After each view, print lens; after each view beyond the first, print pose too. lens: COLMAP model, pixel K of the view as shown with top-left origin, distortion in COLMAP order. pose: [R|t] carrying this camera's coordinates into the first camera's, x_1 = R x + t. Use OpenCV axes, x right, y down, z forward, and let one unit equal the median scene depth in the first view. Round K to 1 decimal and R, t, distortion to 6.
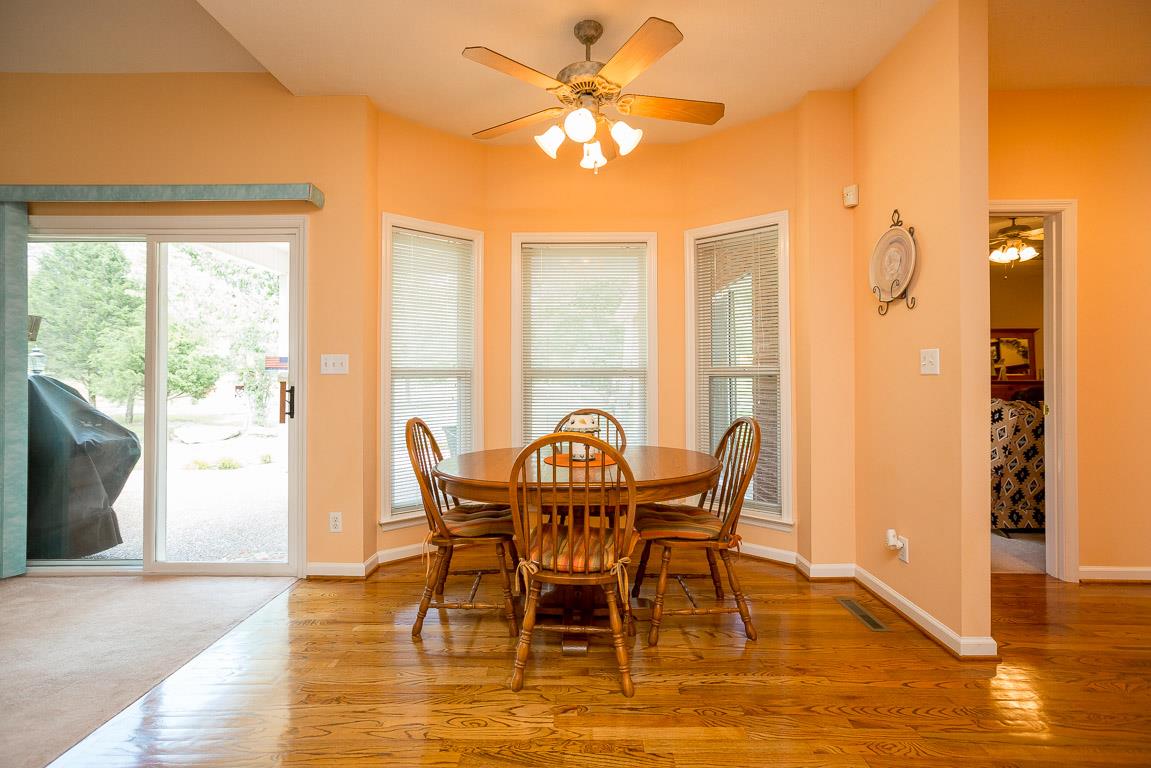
lens RADIAL K [[518.7, 0, 574.9], [0, 518.7, 376.2], [0, 0, 1]] dist [-0.000341, 0.000406]
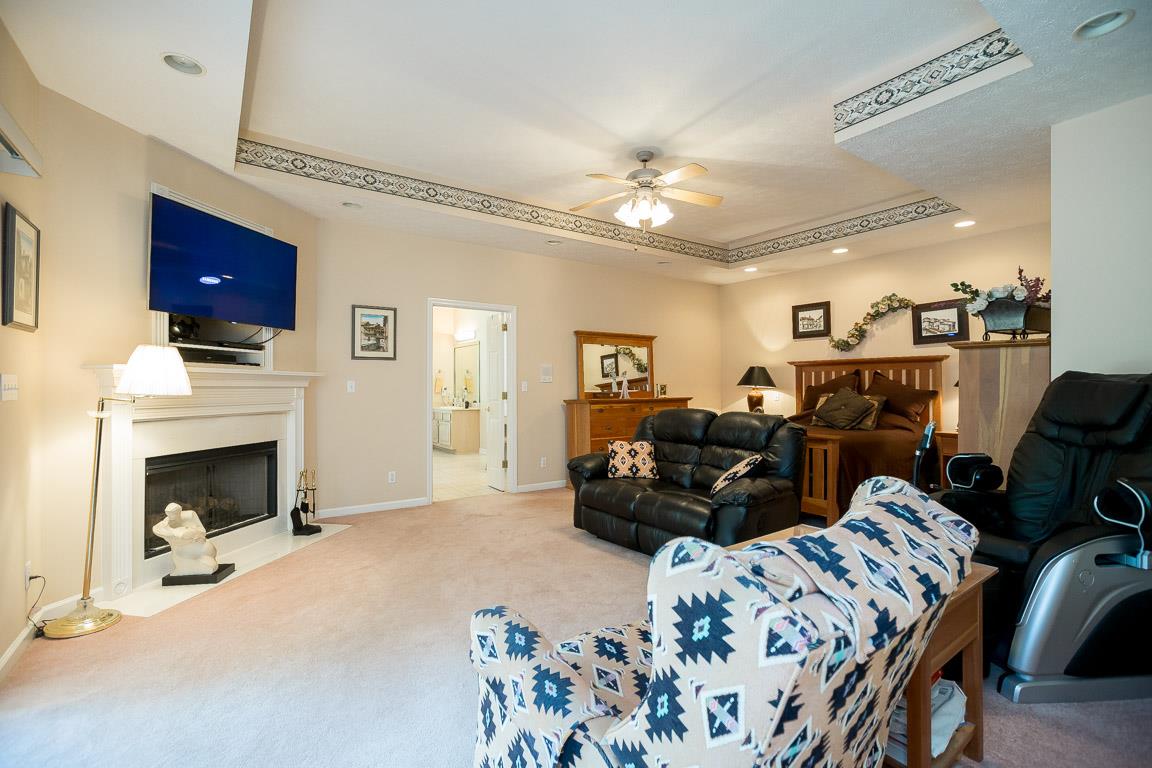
lens RADIAL K [[519.1, 0, 575.4], [0, 519.1, 376.2], [0, 0, 1]] dist [-0.000341, 0.000406]
pose [[0.813386, 0.013848, 0.581560, 0.645671], [-0.002732, 0.999797, -0.019986, -0.019641], [-0.581718, 0.014668, 0.813258, 0.853182]]
